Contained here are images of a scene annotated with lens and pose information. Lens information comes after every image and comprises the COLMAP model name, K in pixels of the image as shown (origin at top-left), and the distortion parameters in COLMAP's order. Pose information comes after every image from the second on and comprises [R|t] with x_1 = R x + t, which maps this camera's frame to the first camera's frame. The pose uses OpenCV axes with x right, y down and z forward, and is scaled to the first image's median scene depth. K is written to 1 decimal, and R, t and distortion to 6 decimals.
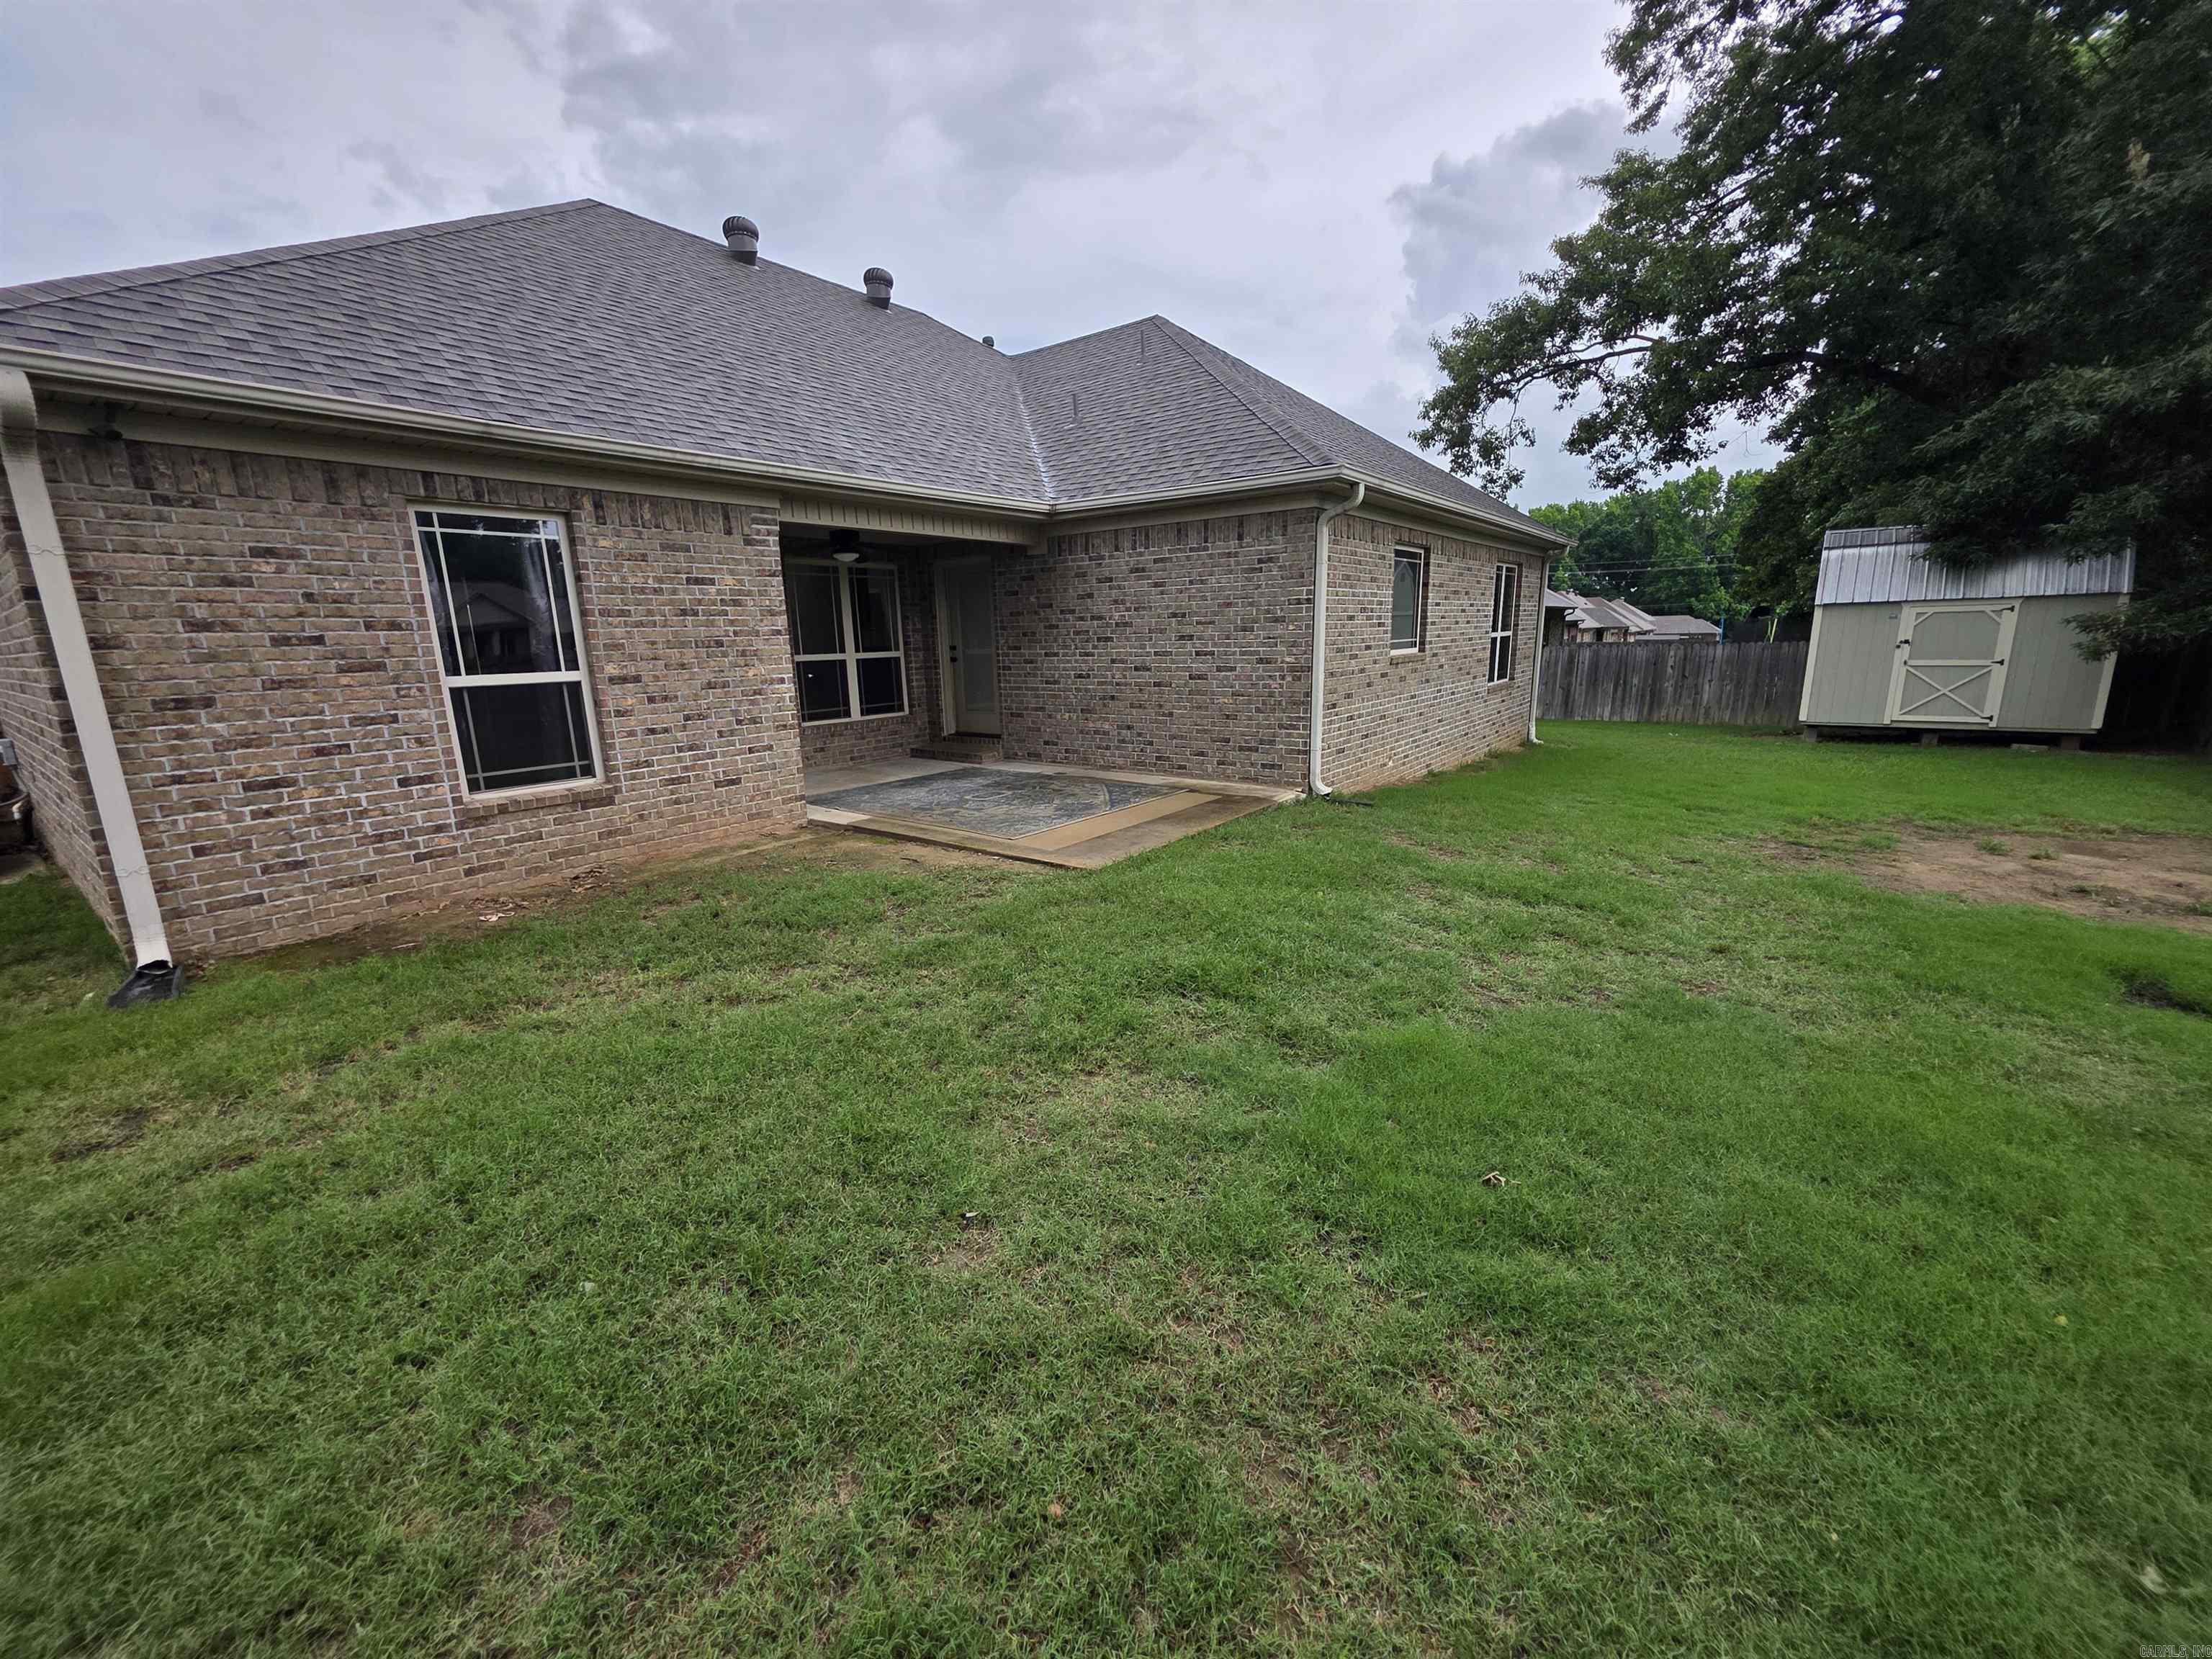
lens RADIAL K [[859.3, 0, 1106.0], [0, 859.3, 829.5], [0, 0, 1]] dist [0.000415, -0.000073]
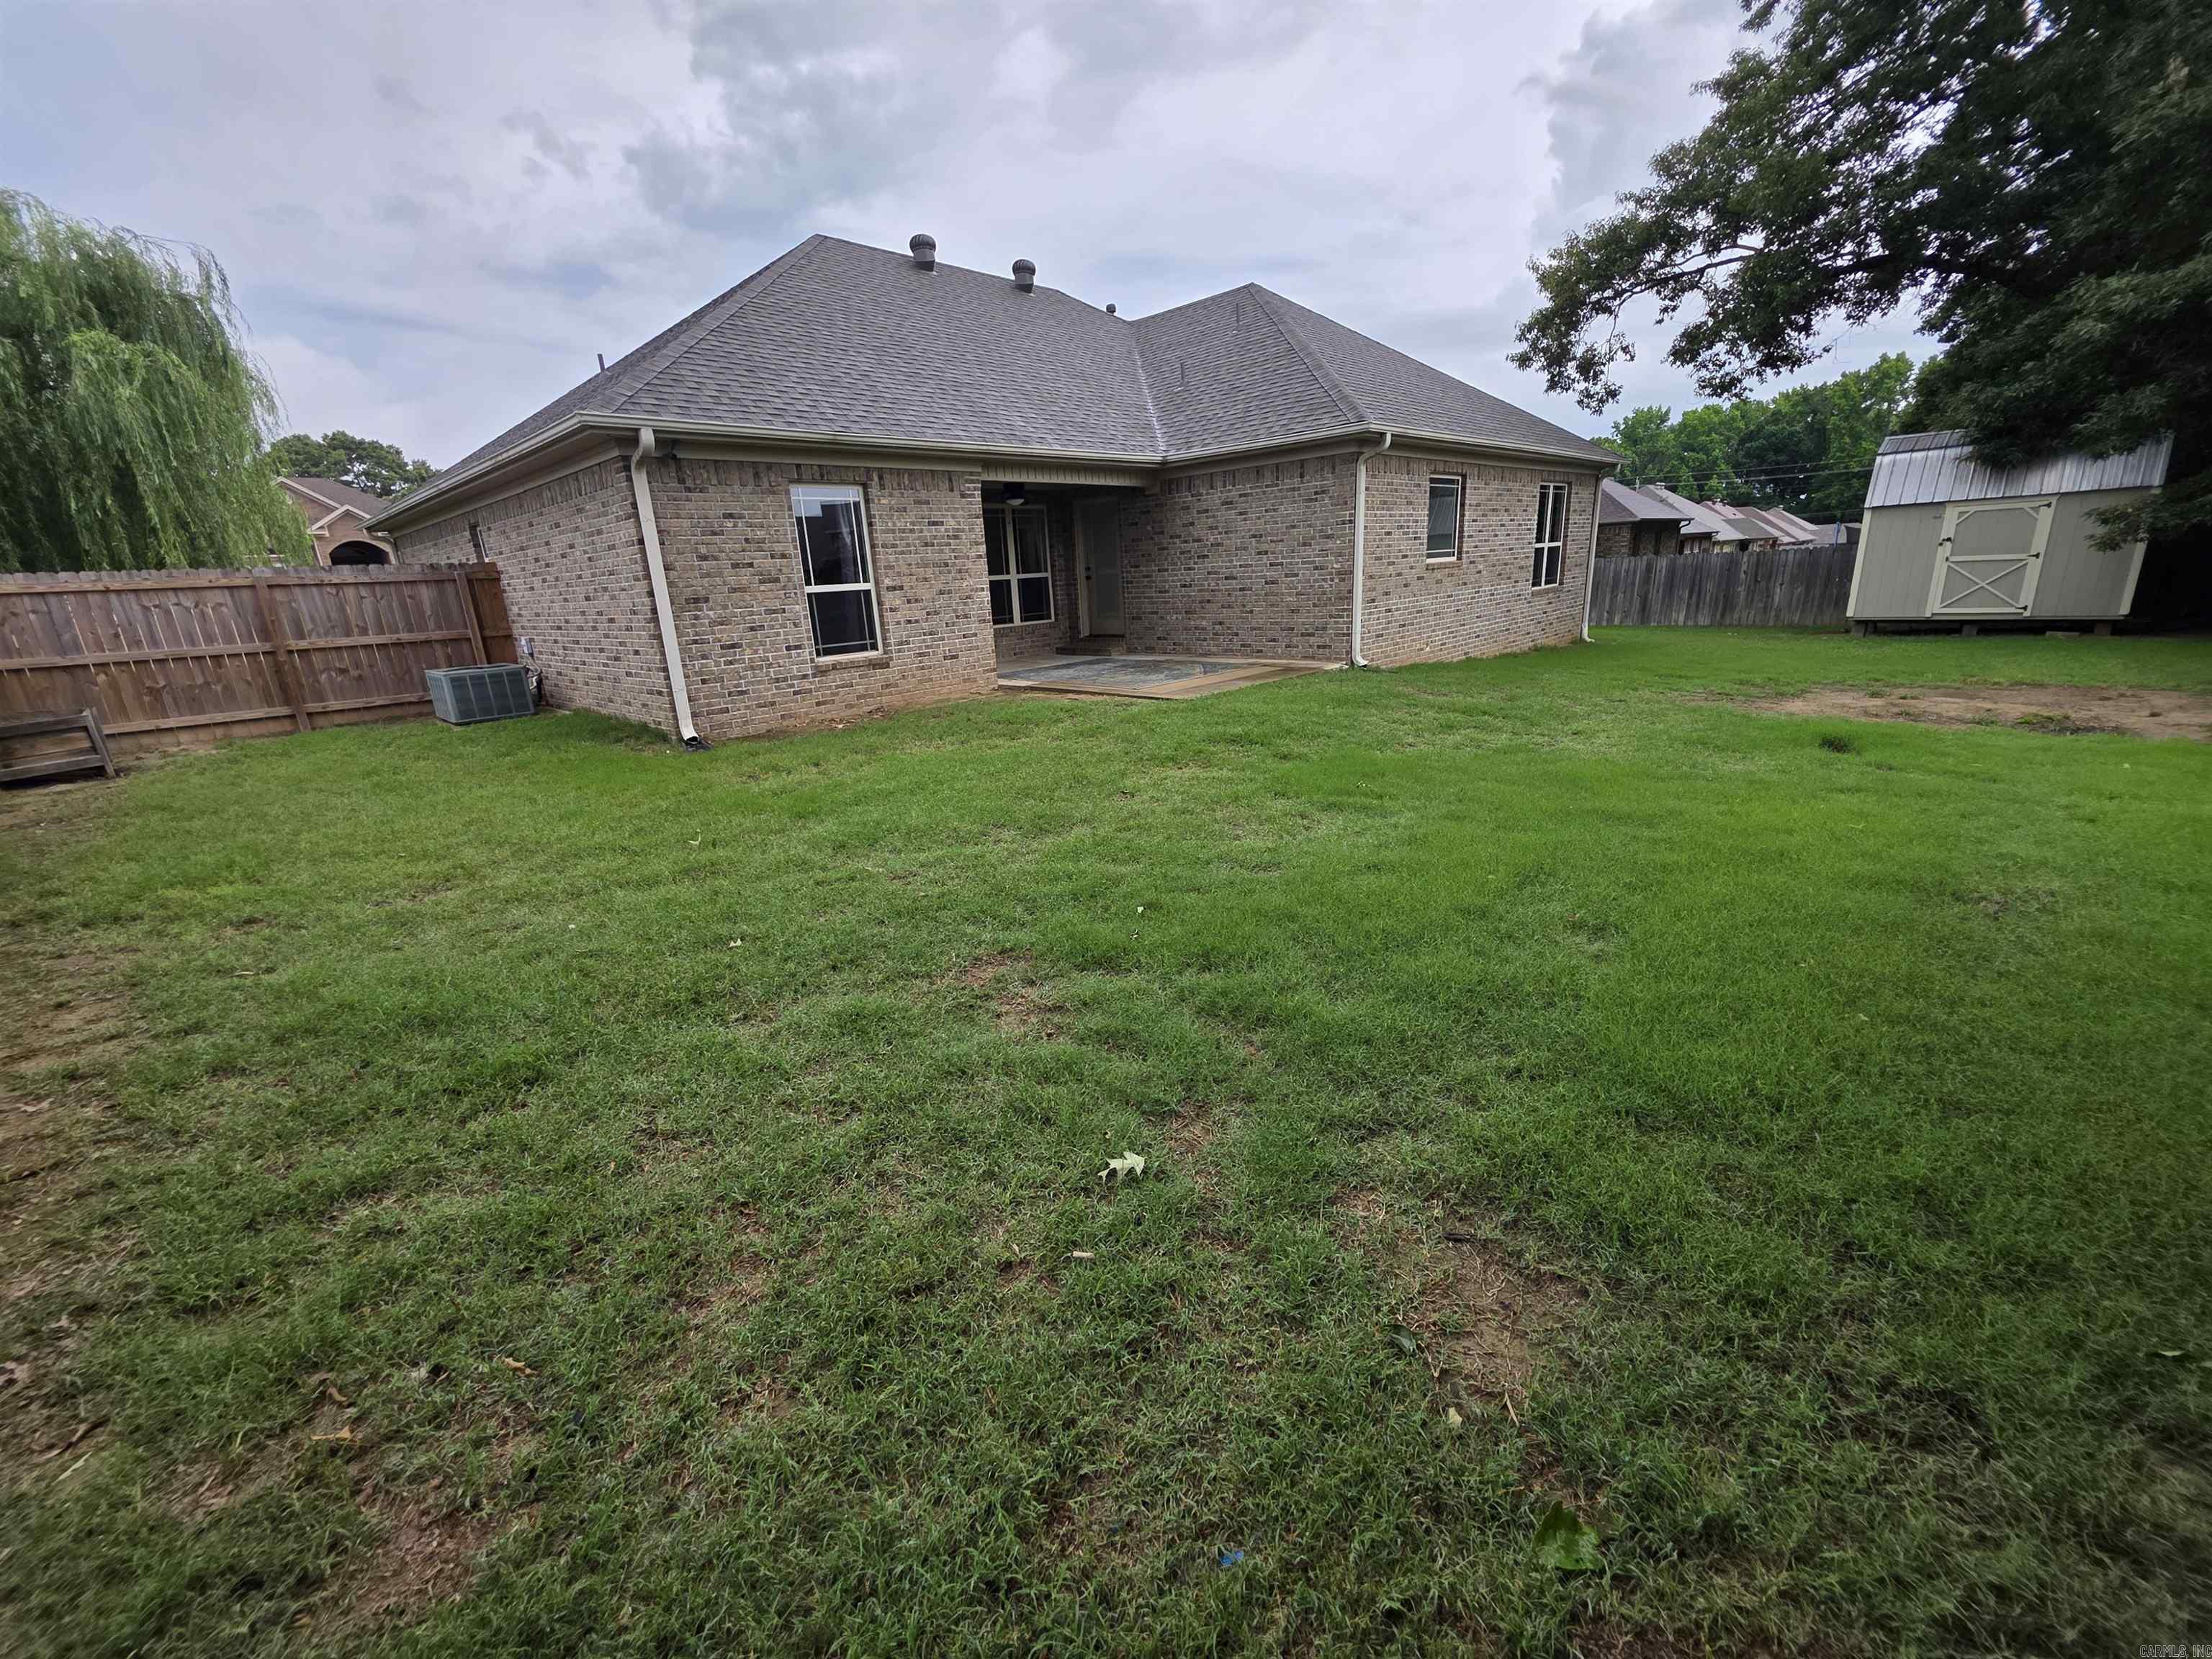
lens RADIAL K [[884.0, 0, 1103.6], [0, 884.0, 833.6], [0, 0, 1]] dist [0.000978, -0.000510]
pose [[0.991371, 0.008012, -0.130839, 0.031028], [0.000838, 0.997722, 0.067449, 0.123488], [0.131081, -0.066977, 0.989107, -0.438605]]
